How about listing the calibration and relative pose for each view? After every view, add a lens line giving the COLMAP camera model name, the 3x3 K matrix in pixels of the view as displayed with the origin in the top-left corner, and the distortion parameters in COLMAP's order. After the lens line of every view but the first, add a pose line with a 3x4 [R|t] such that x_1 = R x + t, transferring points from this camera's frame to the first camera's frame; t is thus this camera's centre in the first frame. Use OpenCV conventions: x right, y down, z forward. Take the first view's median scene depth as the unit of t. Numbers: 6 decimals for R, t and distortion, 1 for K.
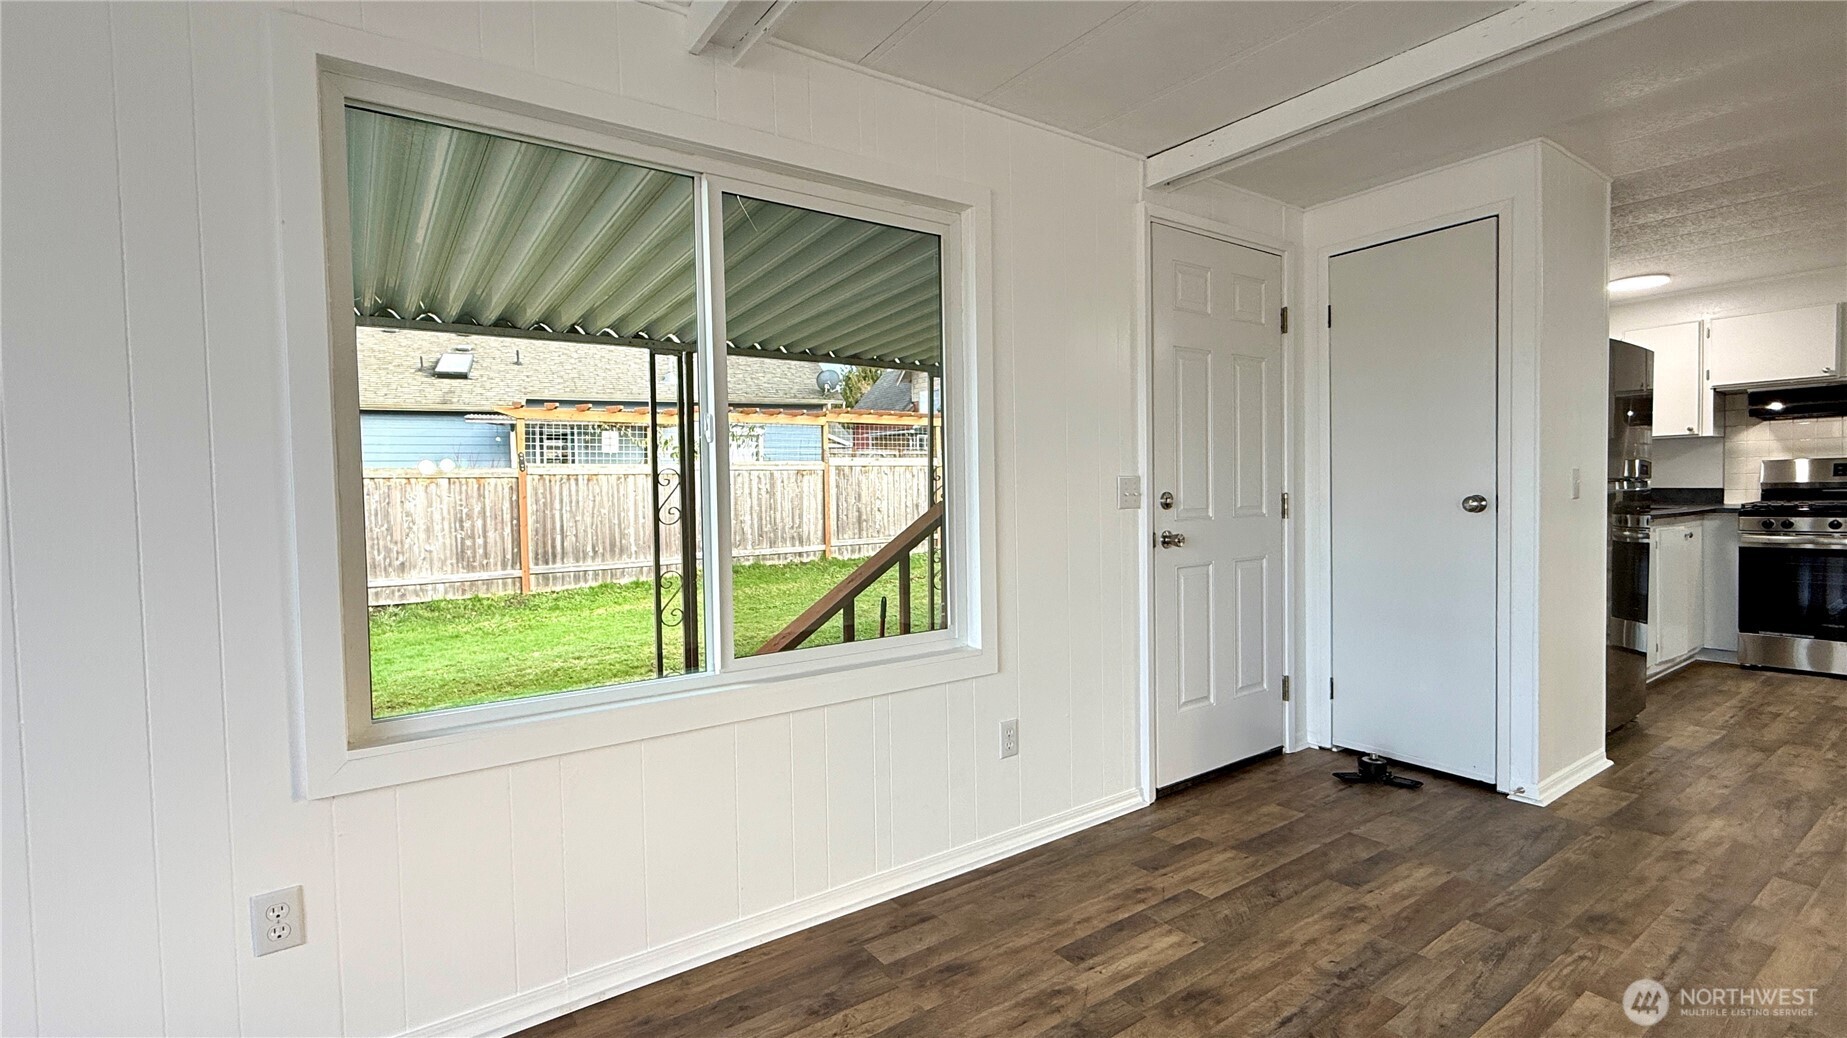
lens RADIAL K [[825.3, 0, 923.5], [0, 825.3, 519.0], [0, 0, 1]] dist [-0.000188, -0.000227]
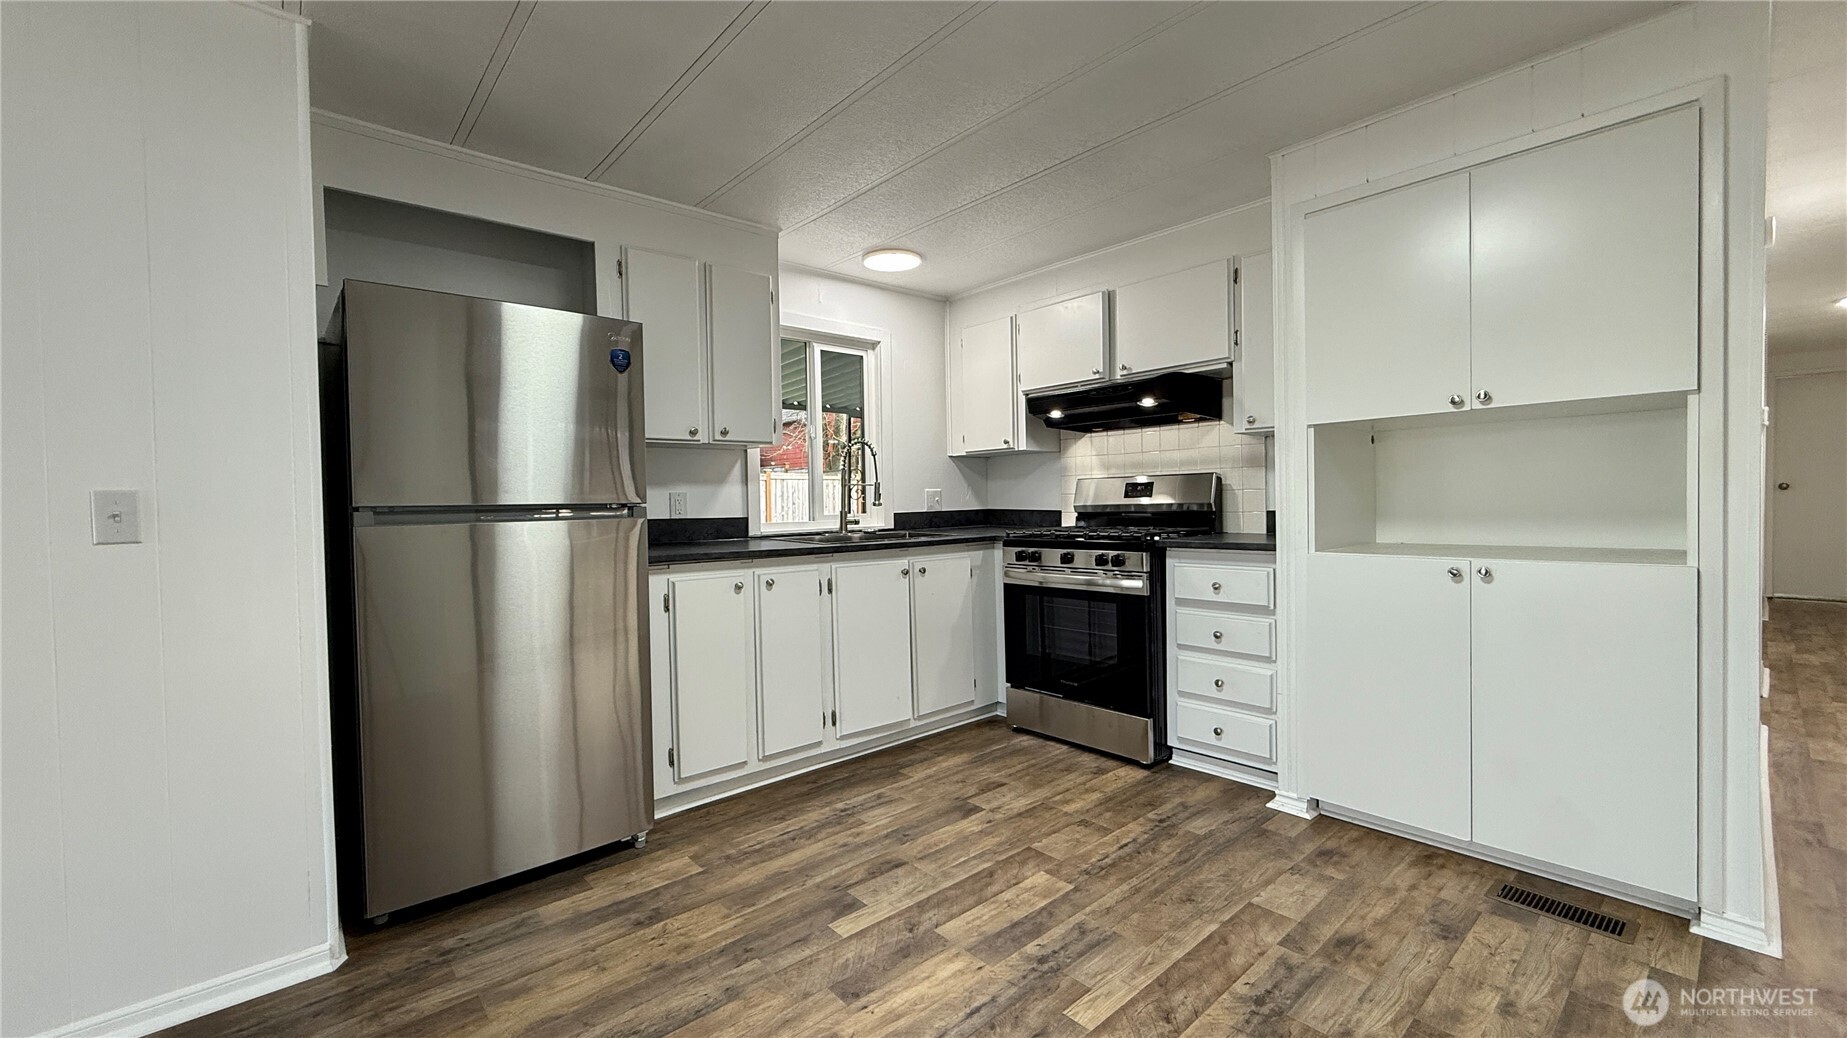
lens RADIAL K [[734.8, 0, 917.1], [0, 734.8, 518.2], [0, 0, 1]] dist [0.001387, -0.000115]
pose [[0.994123, -0.000527, 0.108258, 1.148739], [0.001756, 0.999935, -0.011256, -0.032416], [-0.108245, 0.011380, 0.994059, 0.386262]]
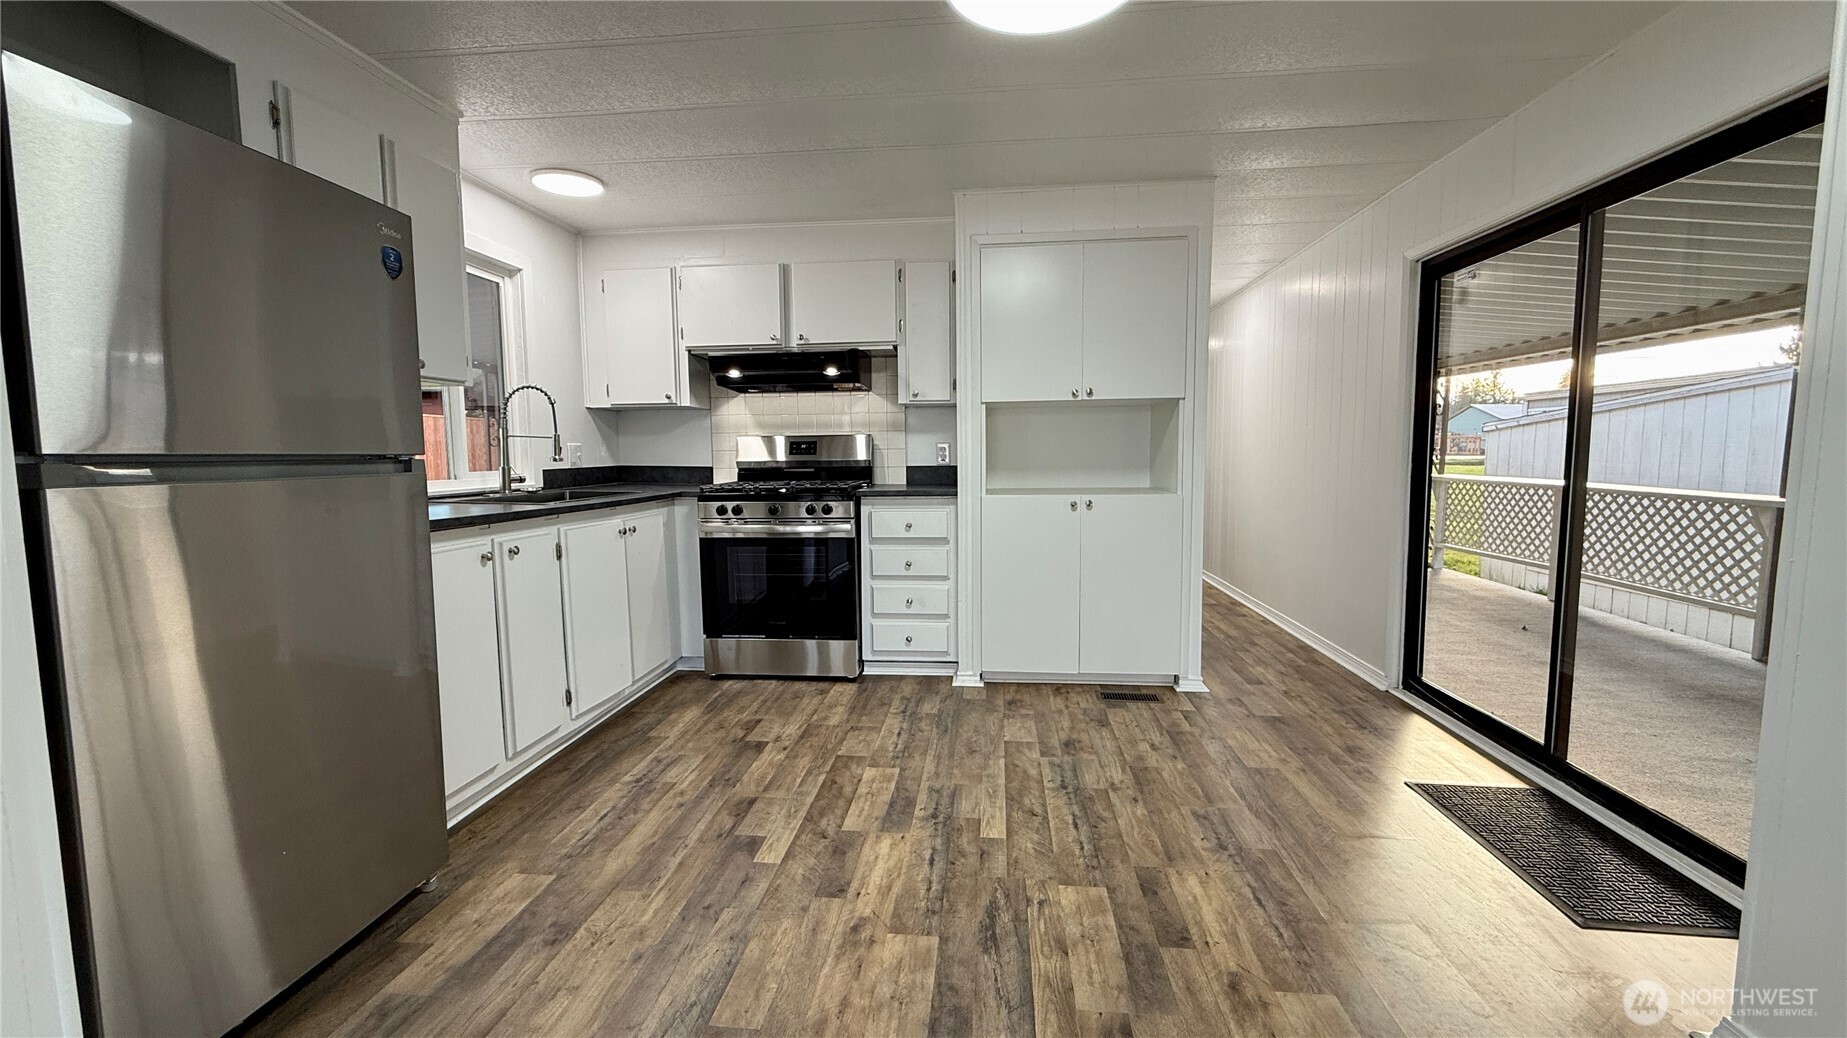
lens RADIAL K [[734.8, 0, 917.1], [0, 734.8, 518.2], [0, 0, 1]] dist [0.001387, -0.000115]
pose [[0.656421, -0.052680, 0.752553, 0.799162], [0.020336, 0.998432, 0.052154, -0.029107], [-0.754121, -0.018931, 0.656463, 0.477988]]
